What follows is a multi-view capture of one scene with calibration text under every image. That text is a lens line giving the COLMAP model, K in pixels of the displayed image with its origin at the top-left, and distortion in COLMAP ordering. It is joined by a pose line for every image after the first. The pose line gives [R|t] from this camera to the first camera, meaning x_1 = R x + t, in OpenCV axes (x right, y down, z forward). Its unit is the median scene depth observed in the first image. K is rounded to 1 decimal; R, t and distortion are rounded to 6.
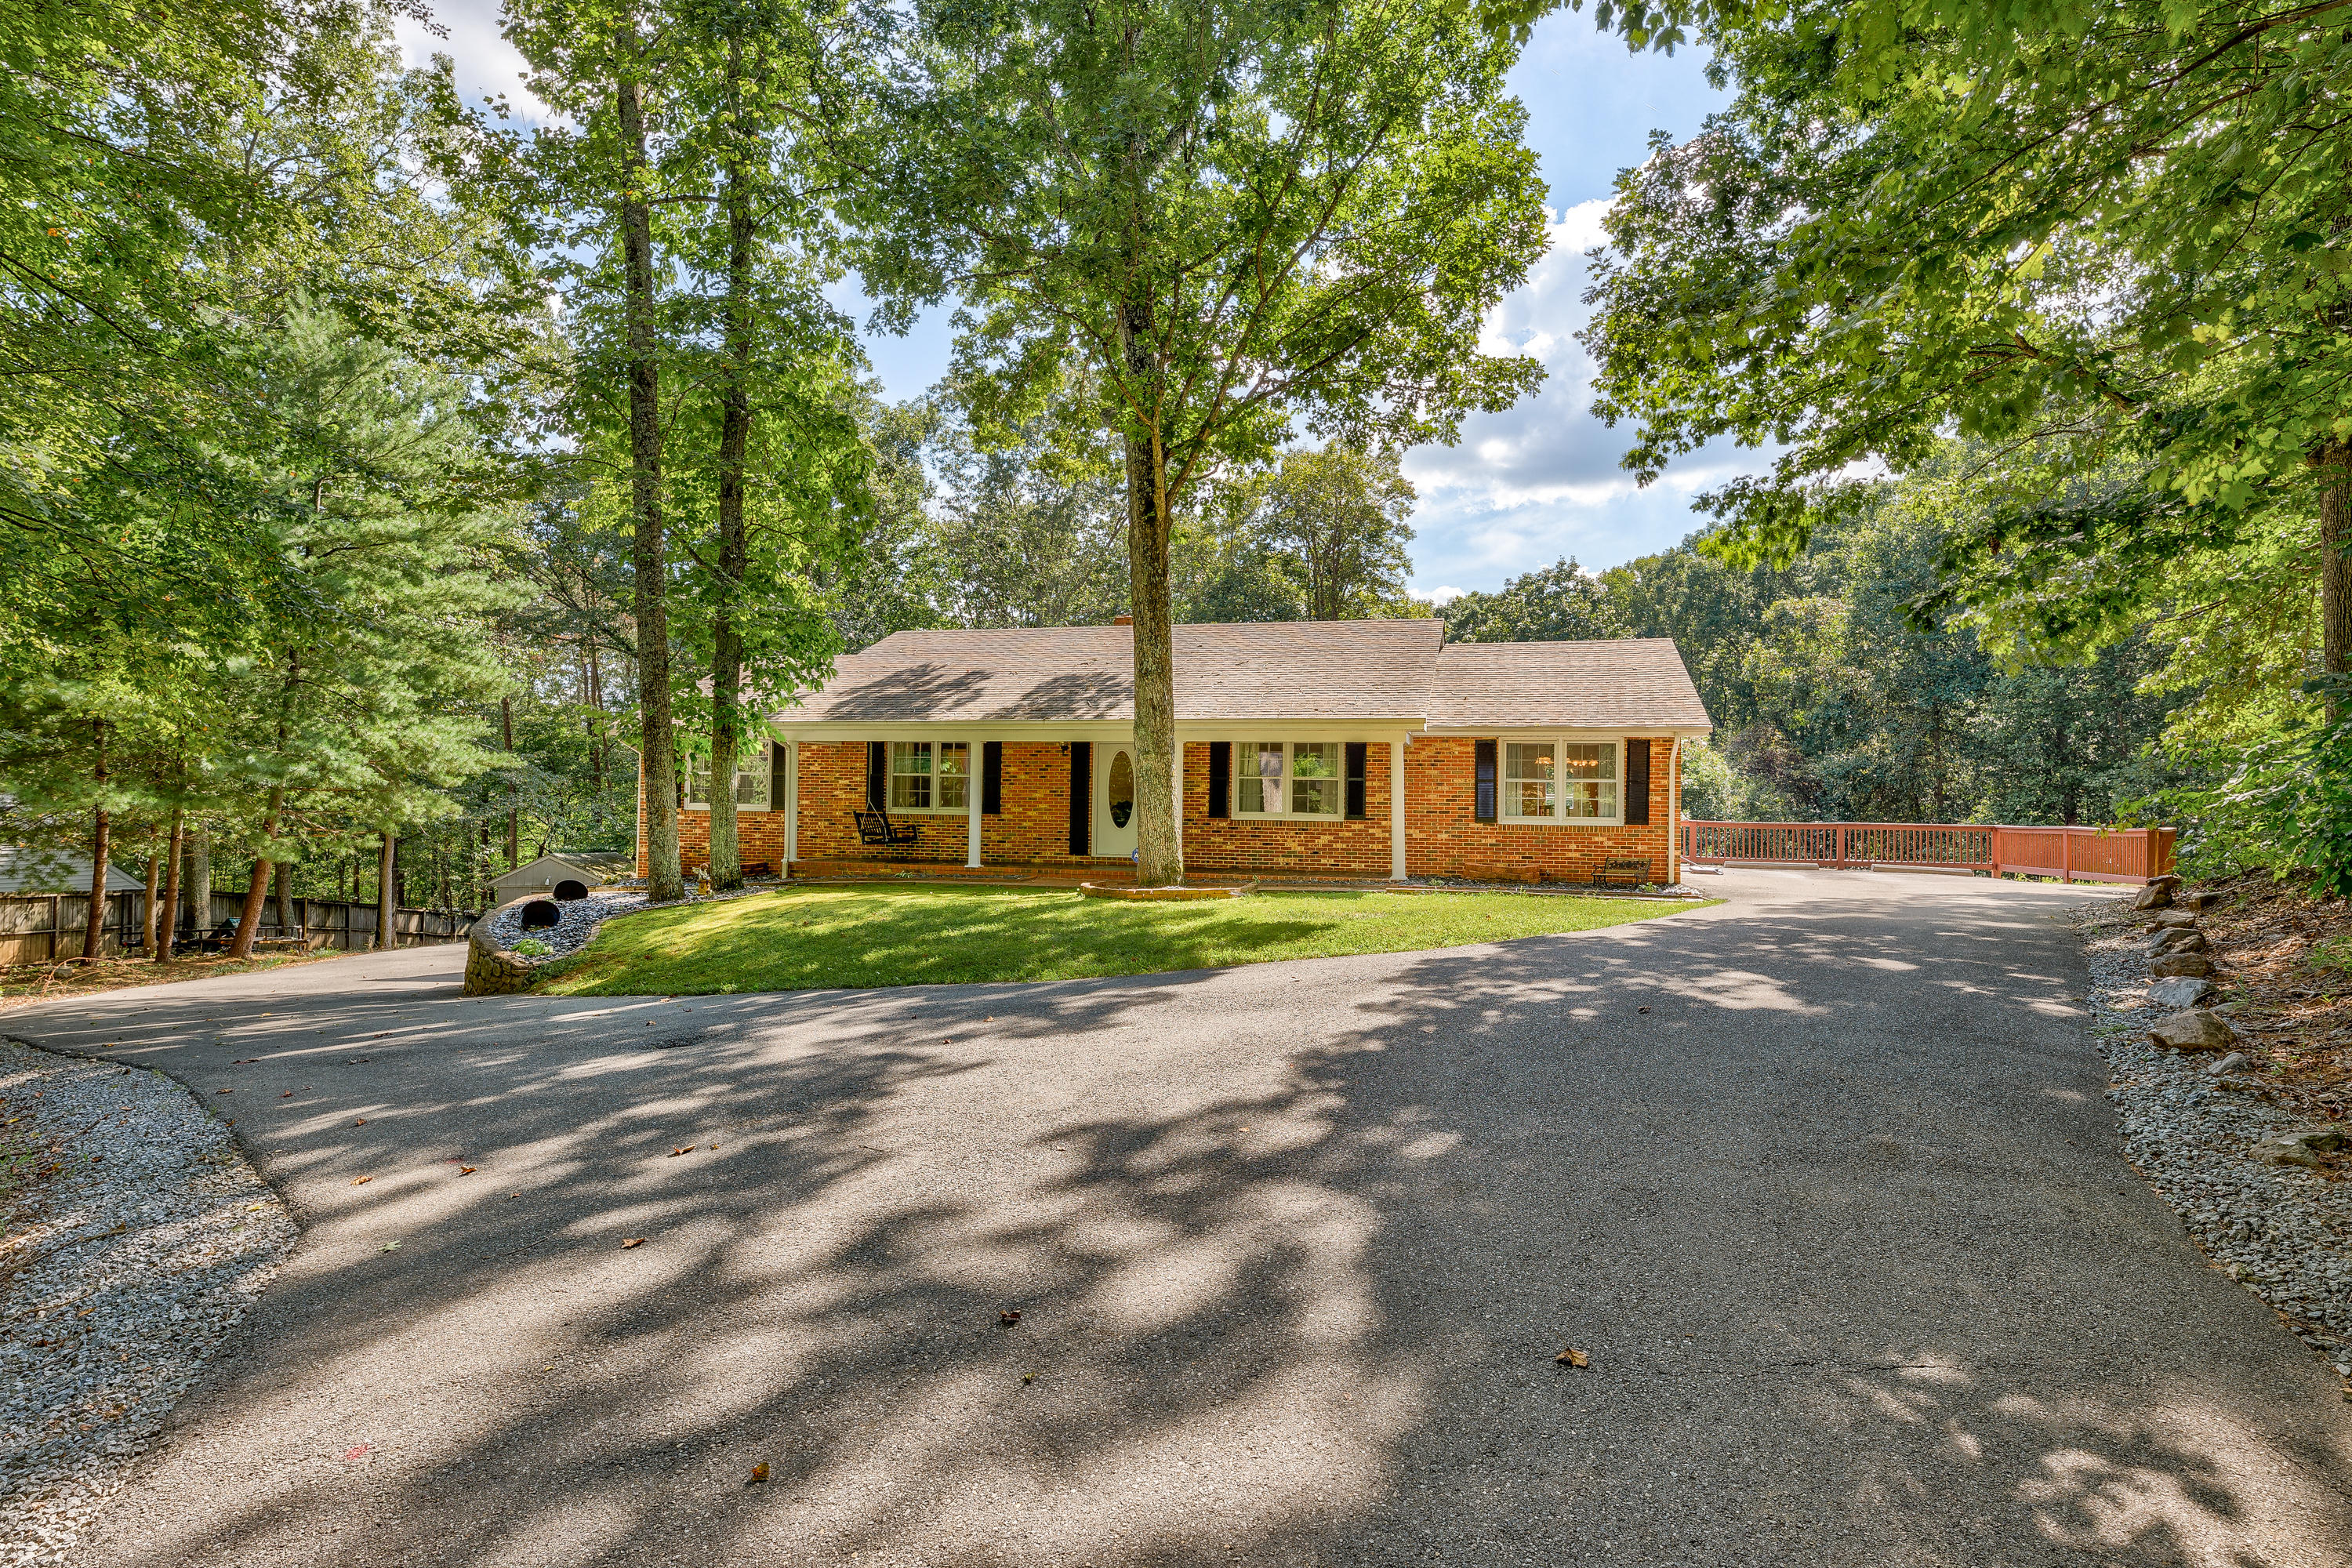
lens RADIAL K [[1296.7, 0, 1176.0], [0, 1296.7, 782.6], [0, 0, 1]] dist [-0.000058, 0.000034]
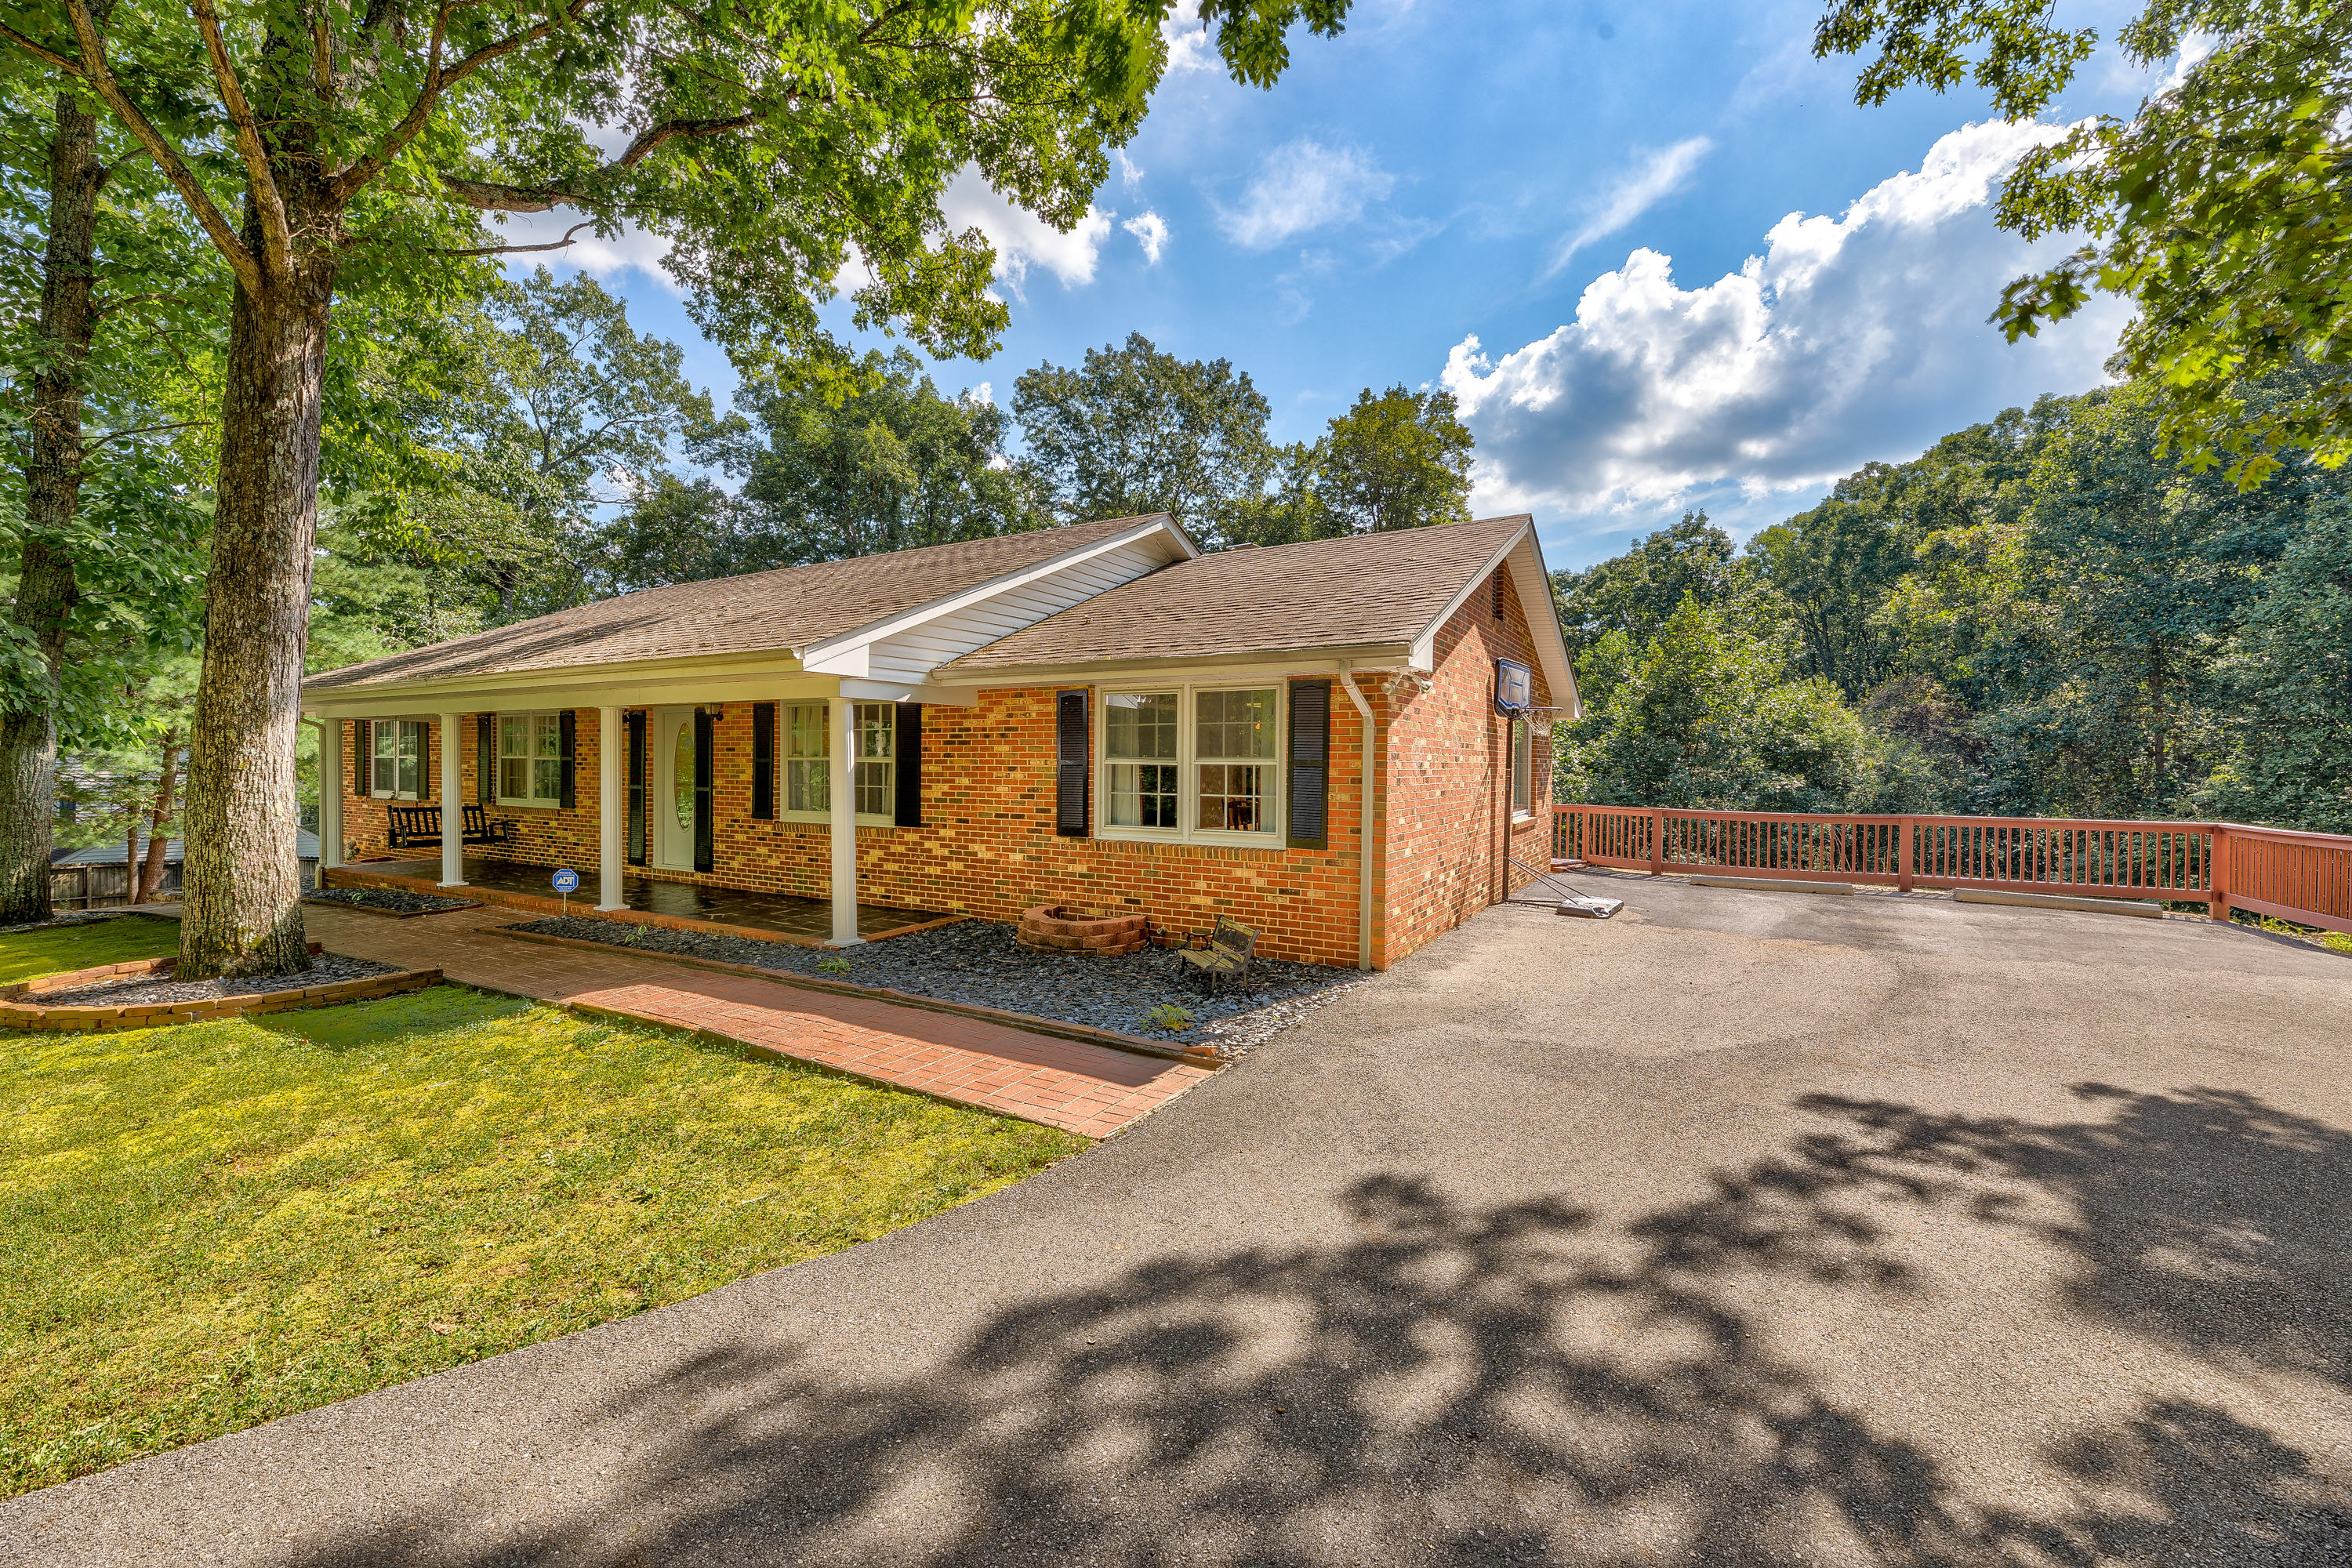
lens RADIAL K [[962.6, 0, 1174.8], [0, 962.6, 787.6], [0, 0, 1]] dist [-0.000503, -0.000074]
pose [[0.960651, -0.002429, -0.277749, 0.166247], [0.014311, 0.999066, 0.040759, -0.003041], [0.277391, -0.043130, 0.959789, 0.252712]]
